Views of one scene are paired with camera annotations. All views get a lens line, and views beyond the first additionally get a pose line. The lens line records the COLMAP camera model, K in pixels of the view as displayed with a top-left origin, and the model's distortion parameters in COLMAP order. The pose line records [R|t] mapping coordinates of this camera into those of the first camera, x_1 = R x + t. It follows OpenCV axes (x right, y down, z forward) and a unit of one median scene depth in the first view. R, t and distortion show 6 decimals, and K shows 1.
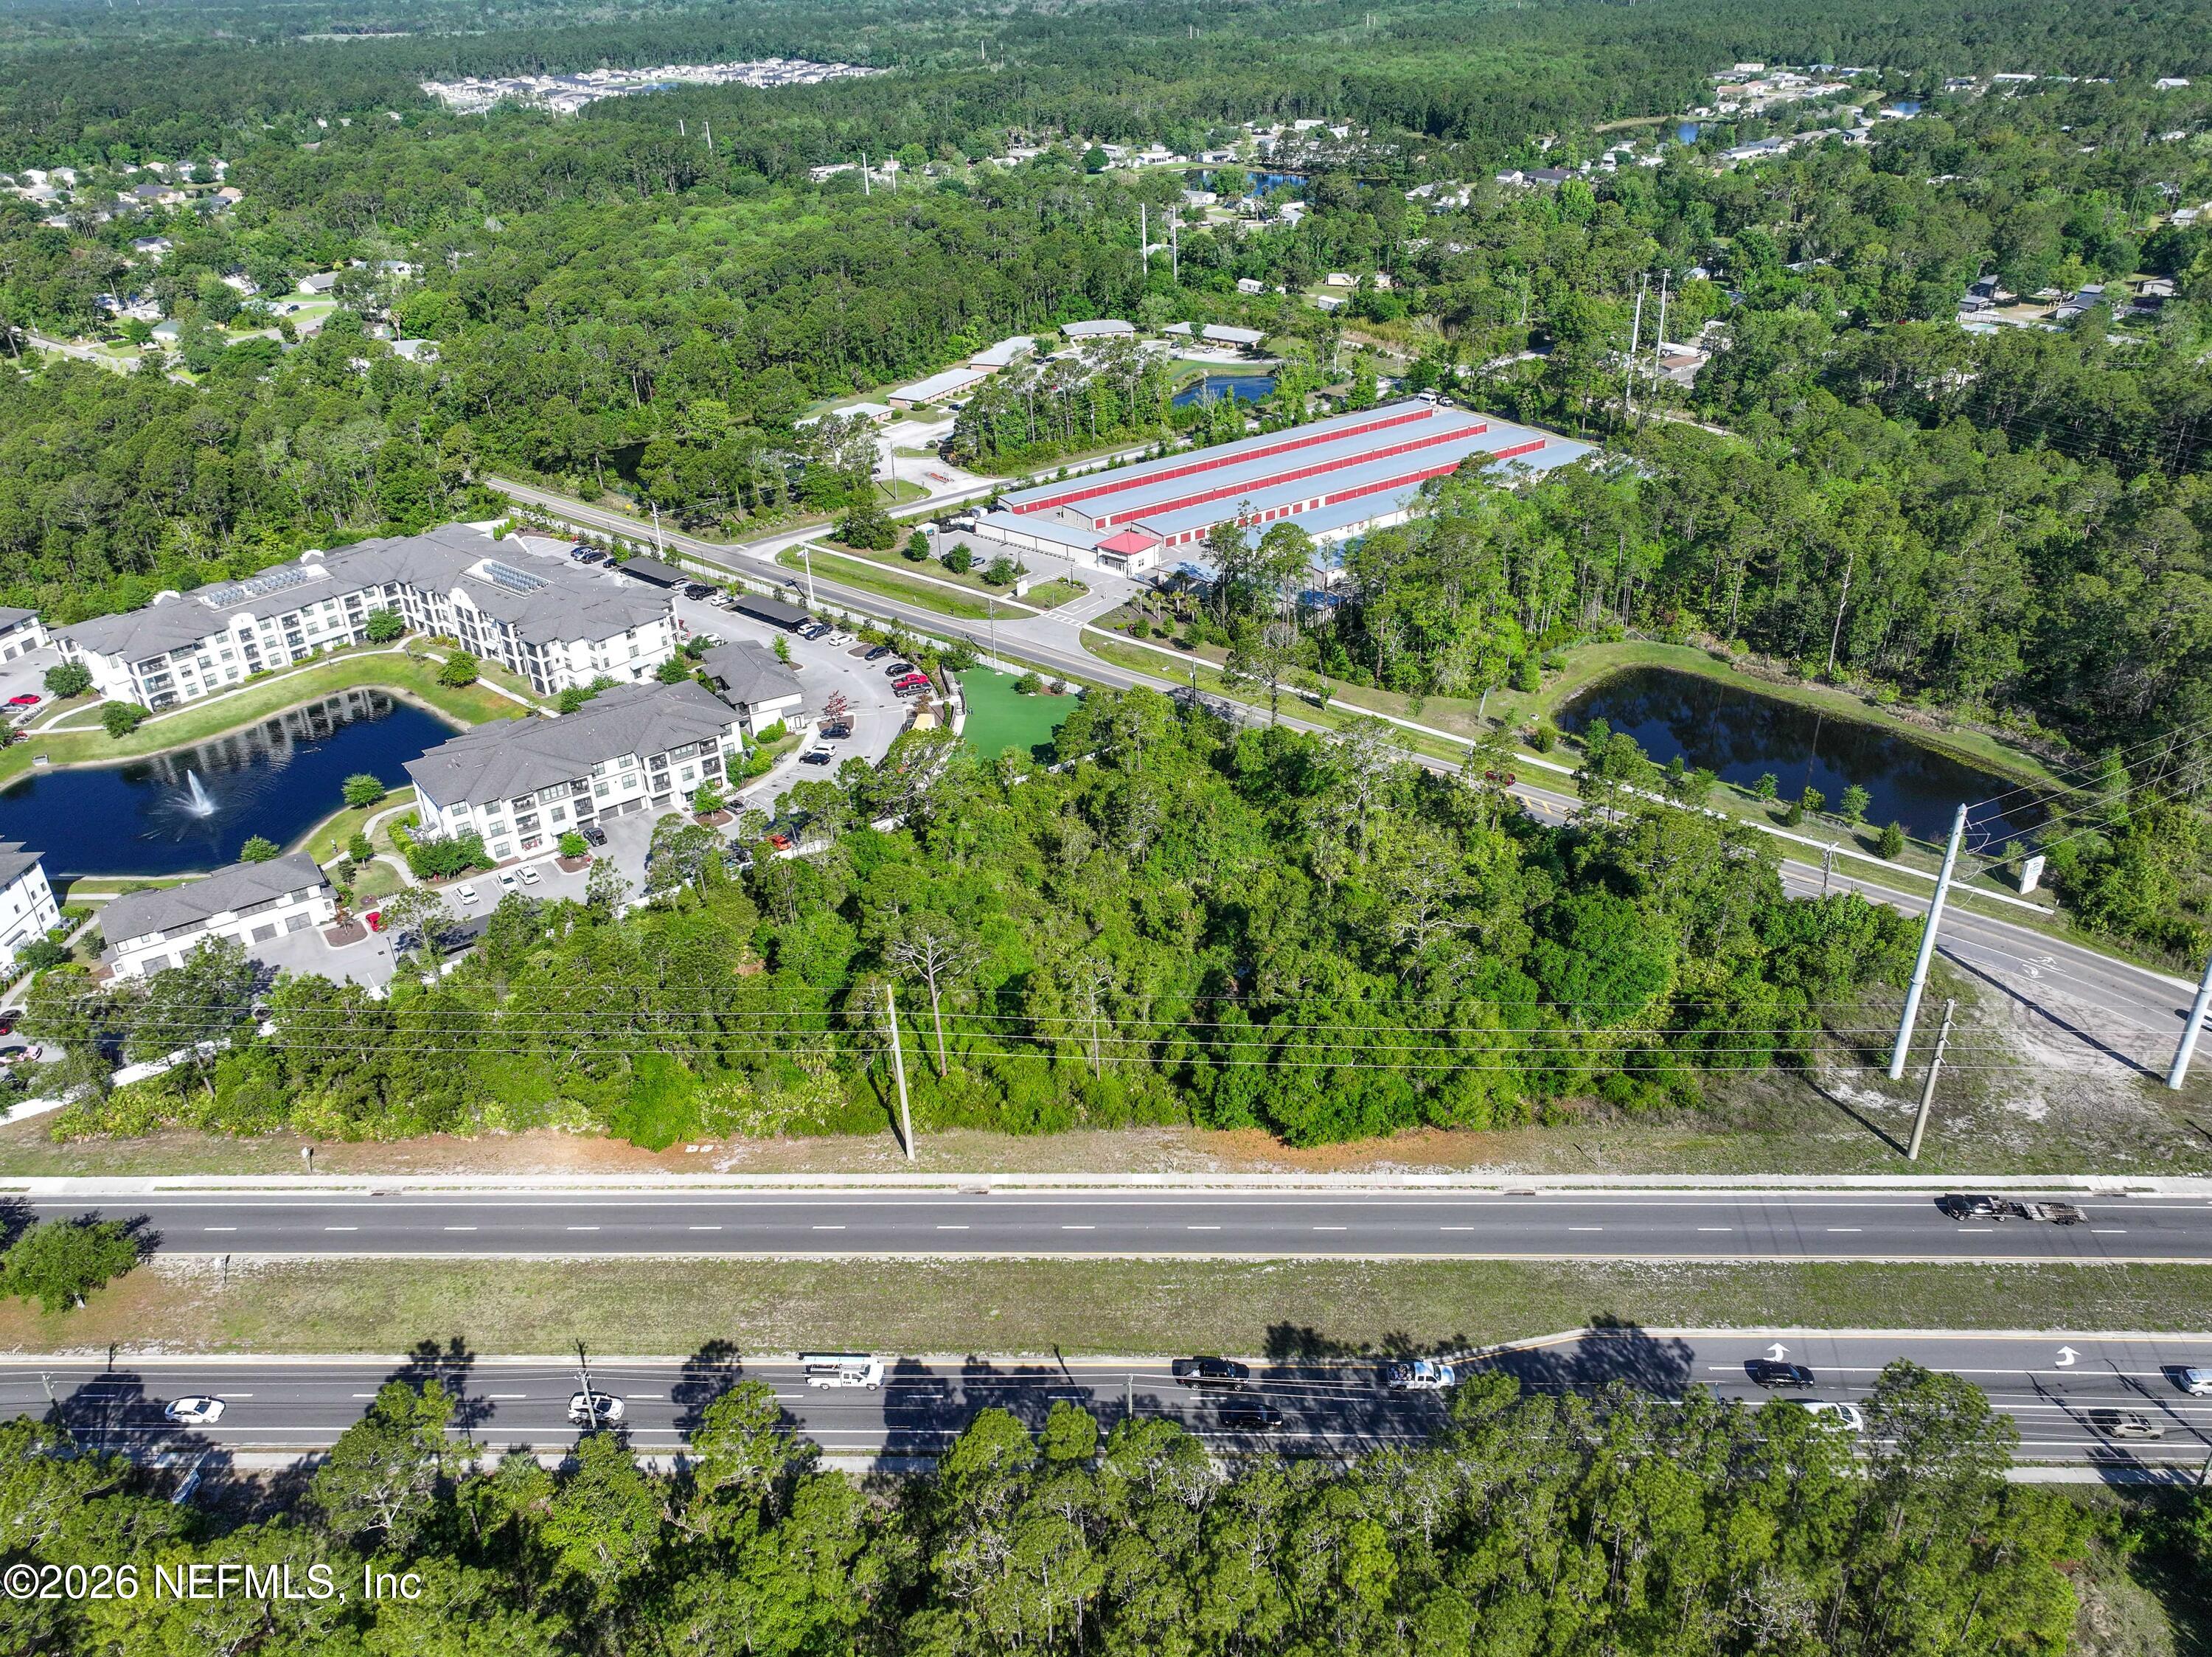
lens RADIAL K [[1634.7, 0, 1106.0], [0, 1634.7, 828.5], [0, 0, 1]] dist [0.005201, 0.007151]
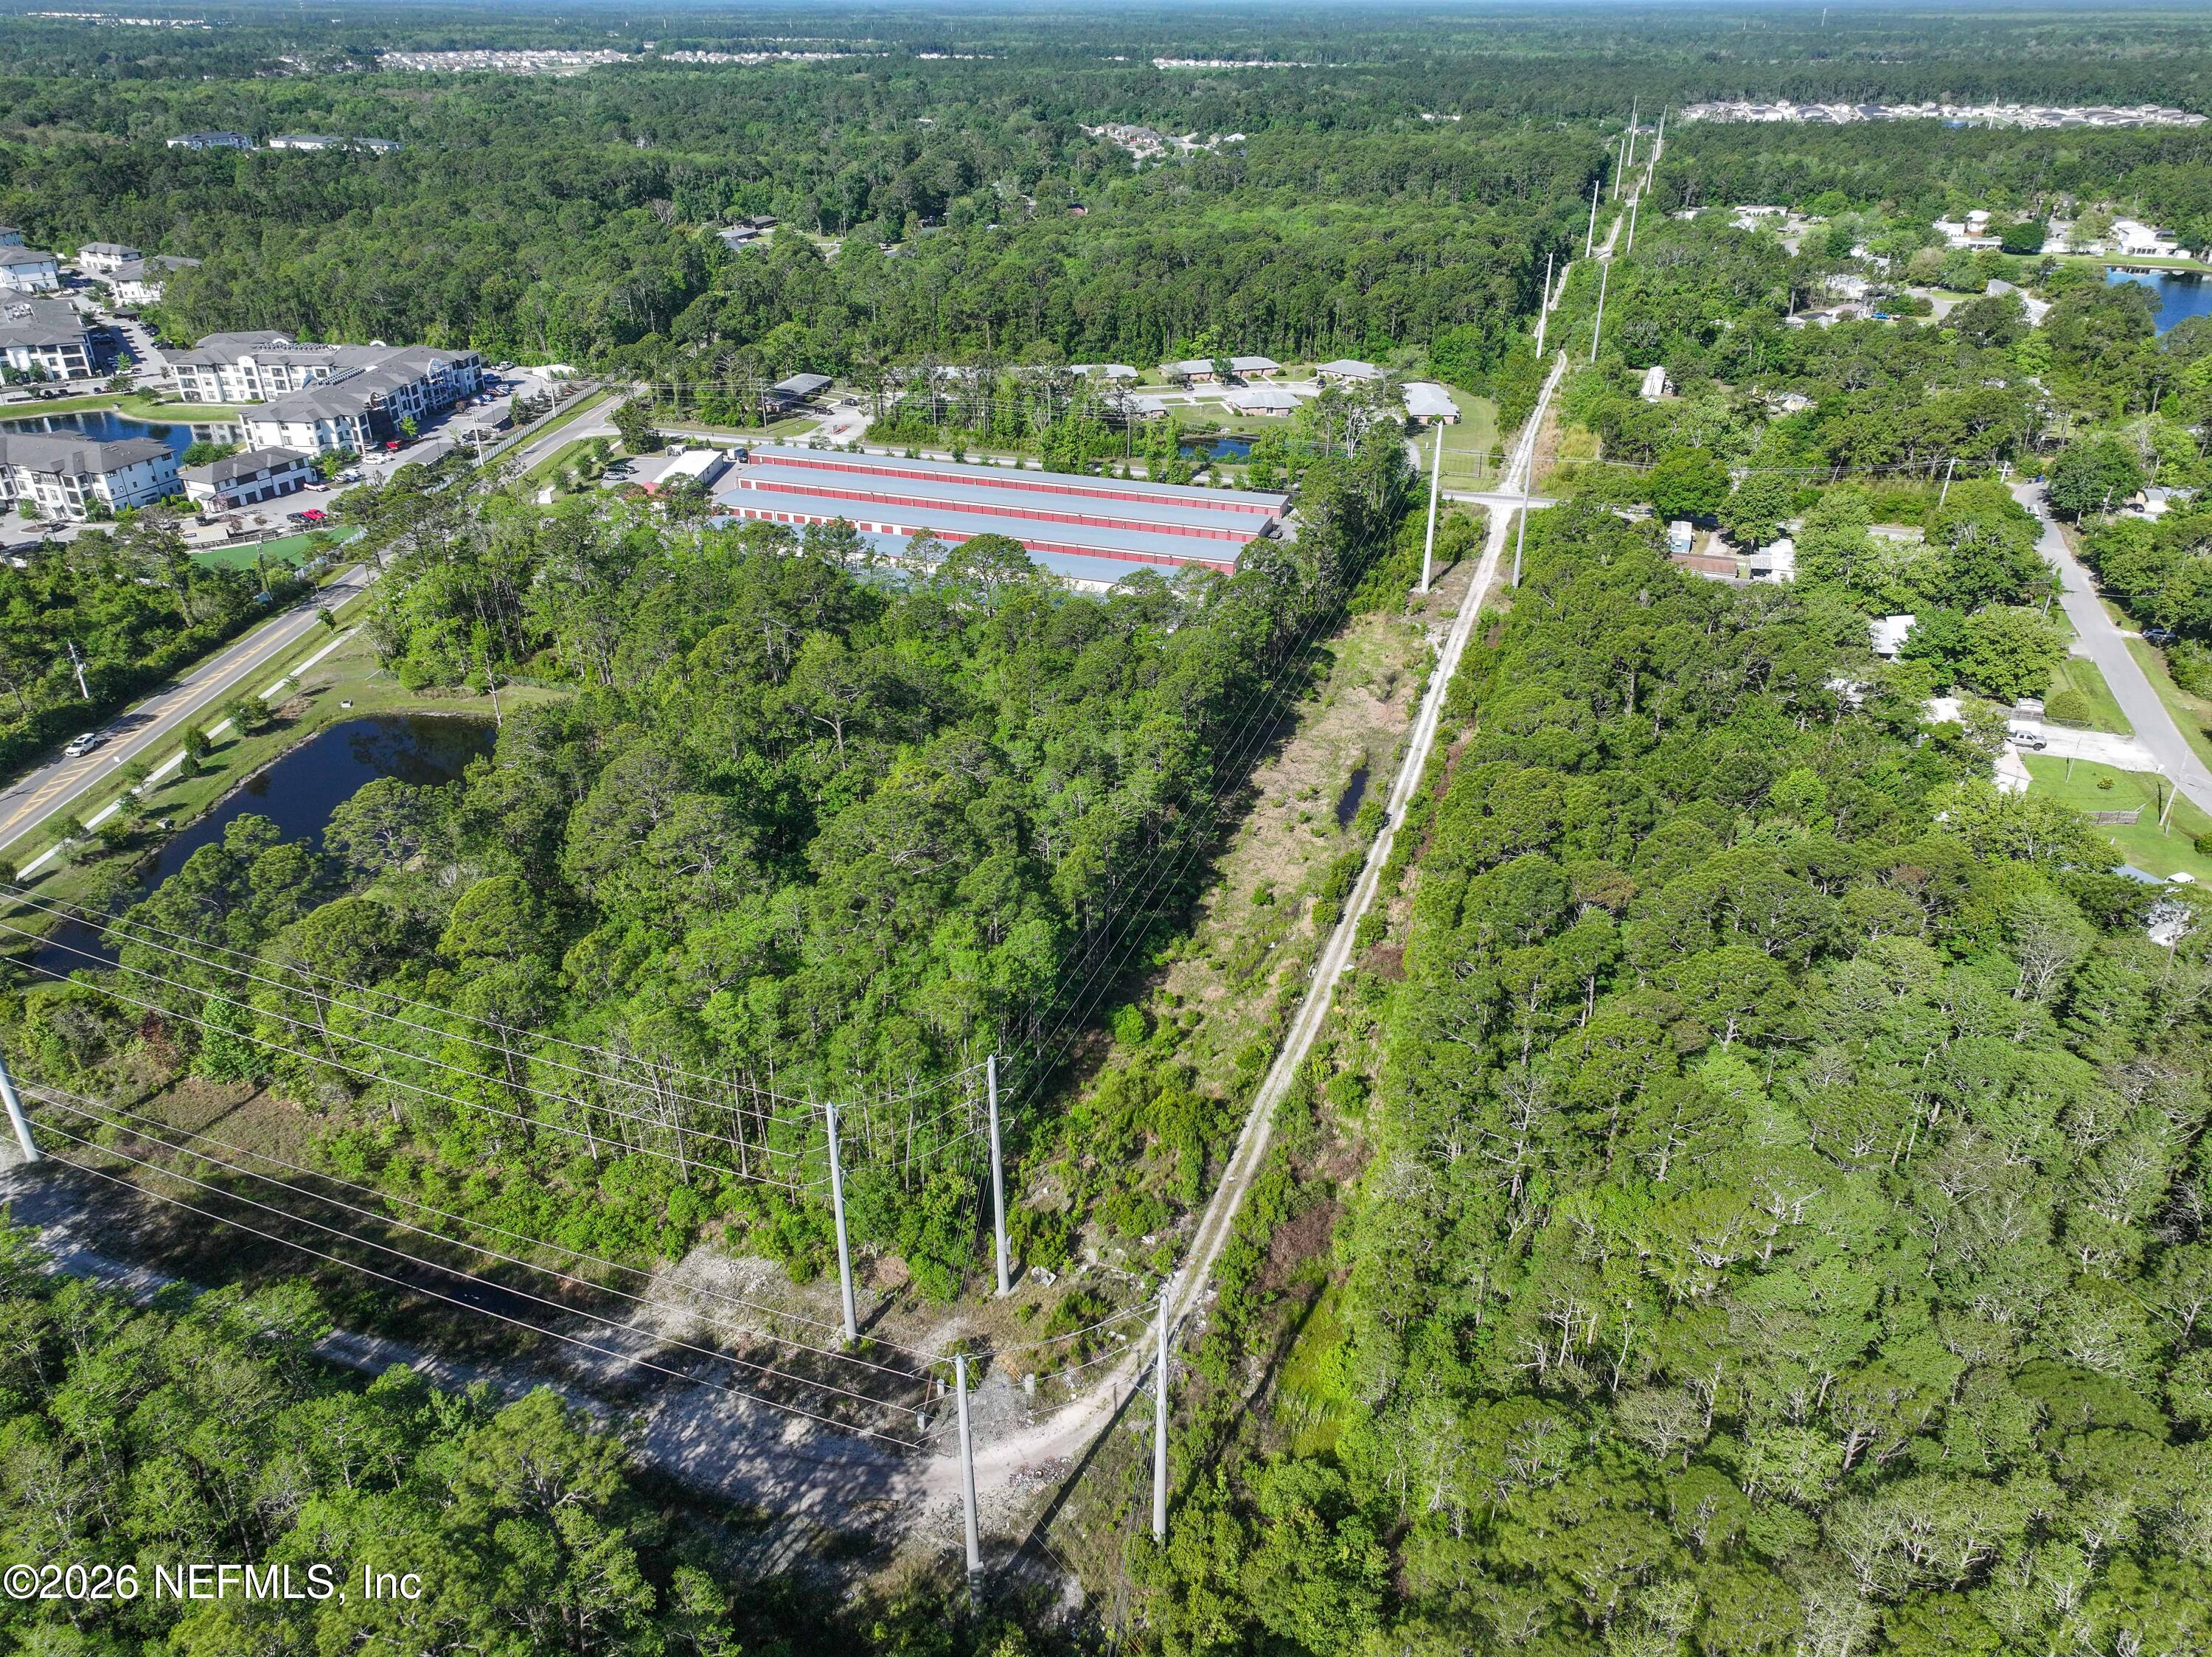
lens RADIAL K [[1552.6, 0, 1106.0], [0, 1552.6, 828.5], [0, 0, 1]] dist [-0.001638, 0.024989]
pose [[0.595464, 0.407812, -0.692180, 1.084661], [-0.405181, 0.896426, 0.179582, -0.315577], [0.693723, 0.173523, 0.699026, 0.624983]]
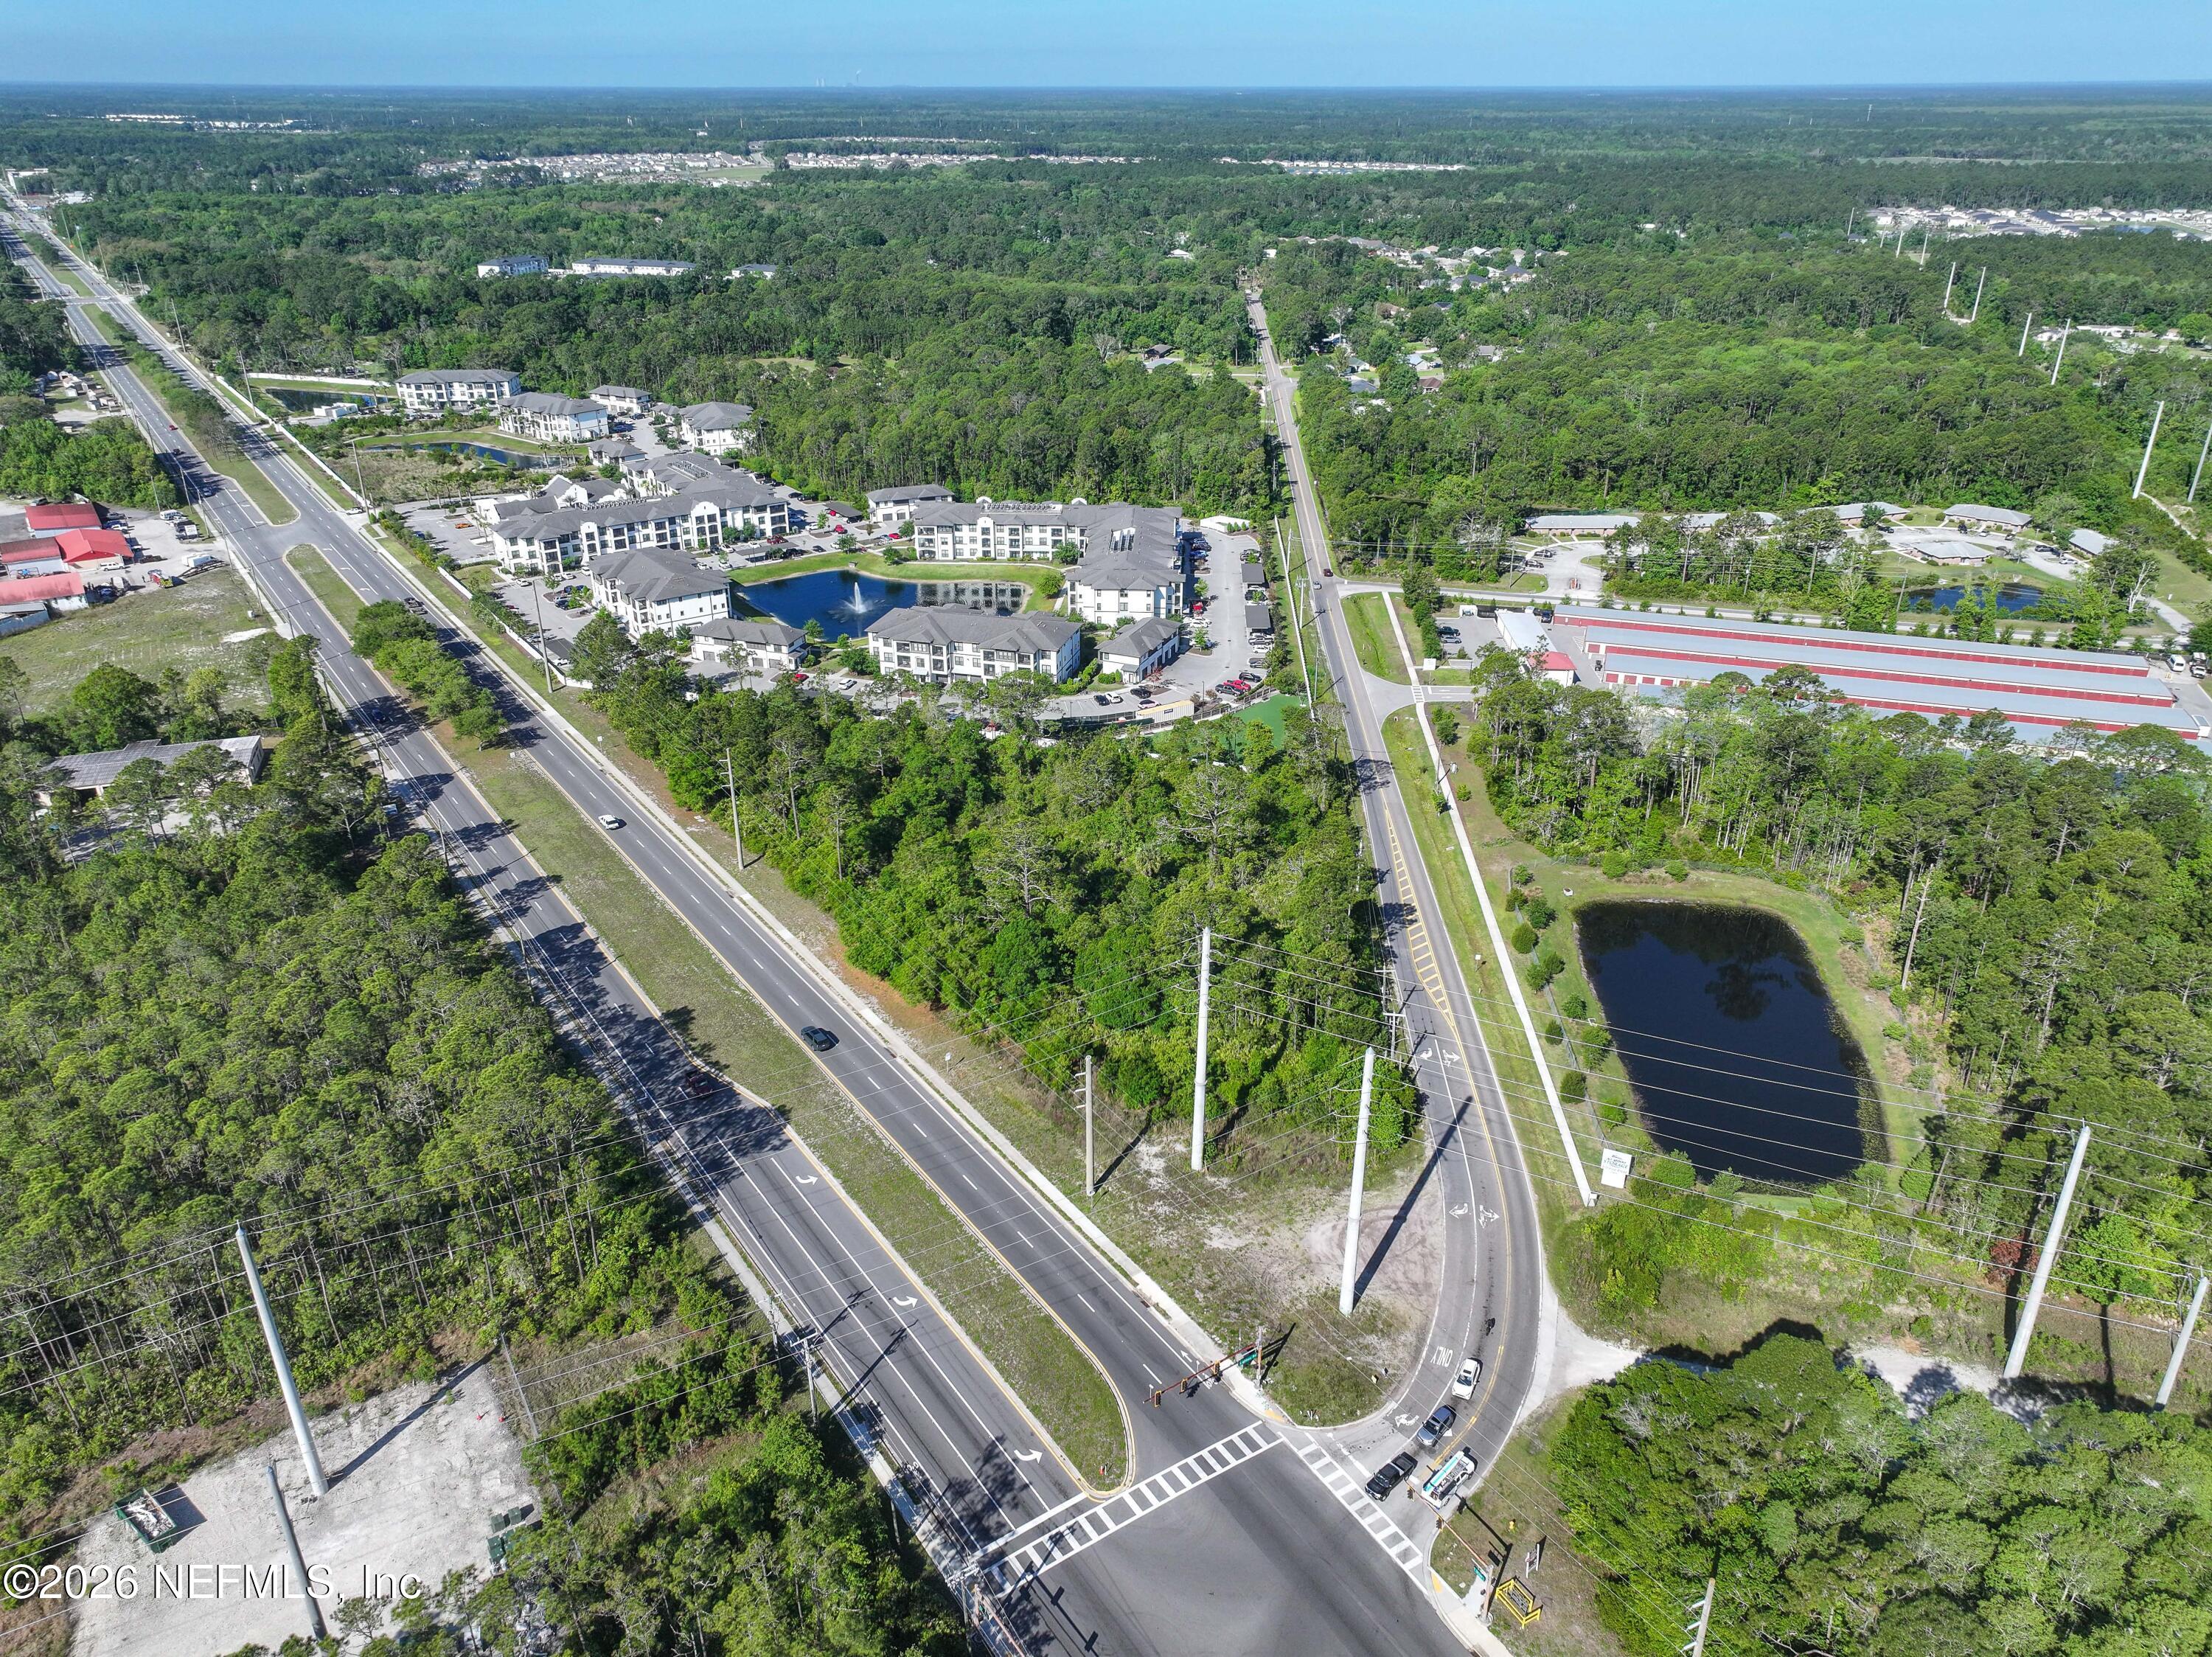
lens RADIAL K [[1539.6, 0, 1106.0], [0, 1539.6, 828.5], [0, 0, 1]] dist [-0.001410, 0.020941]
pose [[0.603417, 0.373425, -0.704587, 0.684368], [-0.398383, 0.906580, 0.139299, -0.111687], [0.690781, 0.196640, 0.695811, 0.114381]]
